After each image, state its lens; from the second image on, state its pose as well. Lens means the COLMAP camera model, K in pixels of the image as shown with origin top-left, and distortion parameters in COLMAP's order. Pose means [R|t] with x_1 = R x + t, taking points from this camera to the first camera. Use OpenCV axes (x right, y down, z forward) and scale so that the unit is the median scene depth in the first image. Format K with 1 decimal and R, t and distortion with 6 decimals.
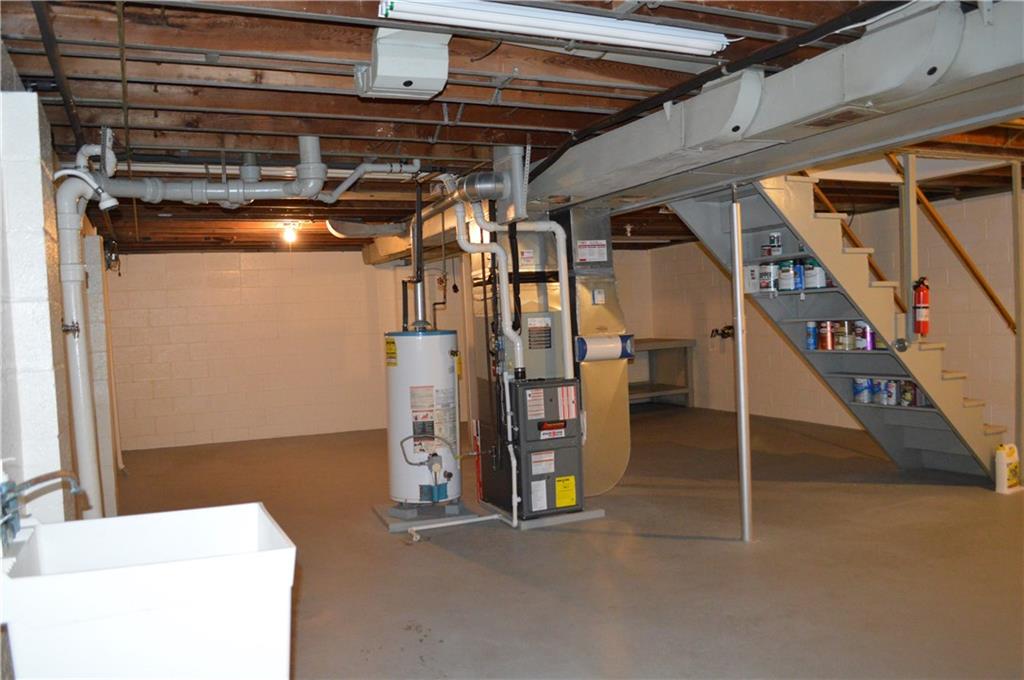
lens RADIAL K [[834.2, 0, 509.3], [0, 834.2, 340.1], [0, 0, 1]] dist [-0.061677, -0.011801]
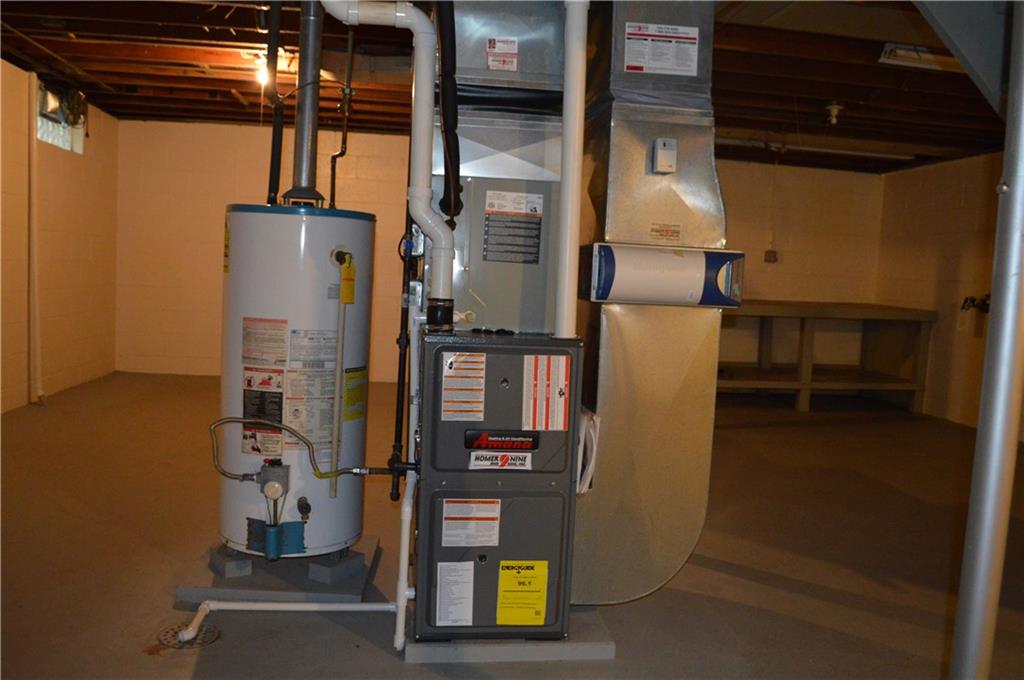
lens RADIAL K [[834.2, 0, 513.6], [0, 834.2, 344.0], [0, 0, 1]] dist [-0.061677, -0.011801]
pose [[0.956483, 0.115235, -0.268070, 0.162526], [-0.098879, 0.992360, 0.073782, 0.020203], [0.274525, -0.044065, 0.960570, 0.577914]]
